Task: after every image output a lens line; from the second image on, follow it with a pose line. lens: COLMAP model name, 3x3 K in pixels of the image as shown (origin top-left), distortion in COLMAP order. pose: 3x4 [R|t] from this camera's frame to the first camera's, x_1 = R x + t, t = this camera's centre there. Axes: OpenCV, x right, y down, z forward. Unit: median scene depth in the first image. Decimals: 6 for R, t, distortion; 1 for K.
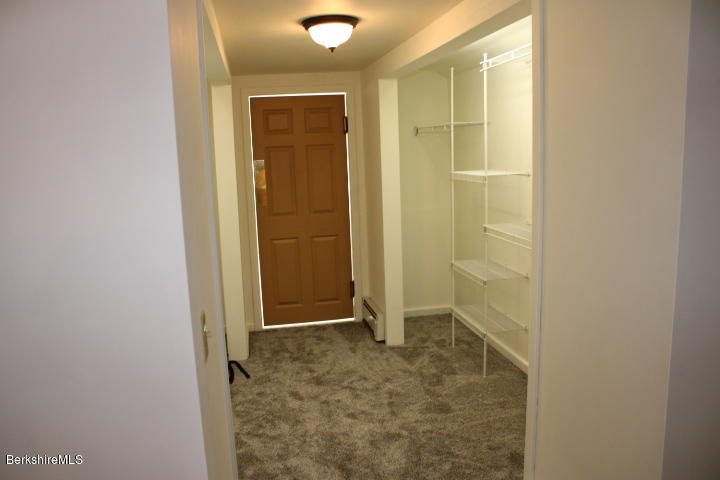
lens RADIAL K [[594.2, 0, 360.0], [0, 594.2, 240.0], [0, 0, 1]] dist [-0.186636, 0.179666]
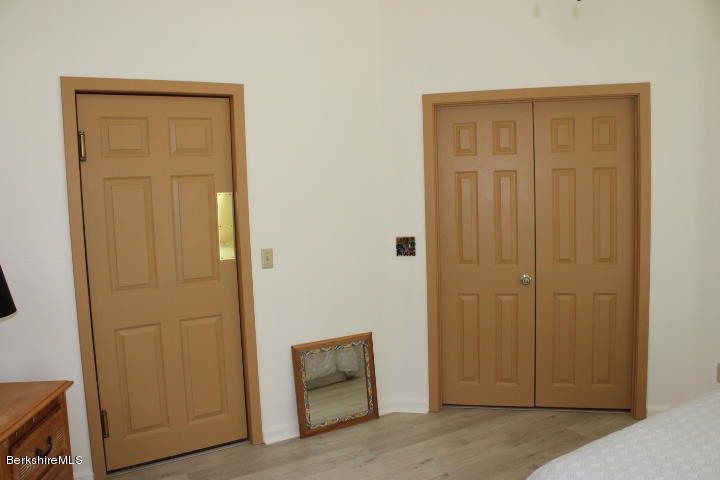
lens RADIAL K [[594.2, 0, 360.0], [0, 594.2, 240.0], [0, 0, 1]] dist [-0.186636, 0.179666]
pose [[0.753666, 0.106552, -0.648563, 0.399587], [-0.121328, 0.992368, 0.022045, -0.119402], [0.645962, 0.062075, 0.760842, 0.617830]]
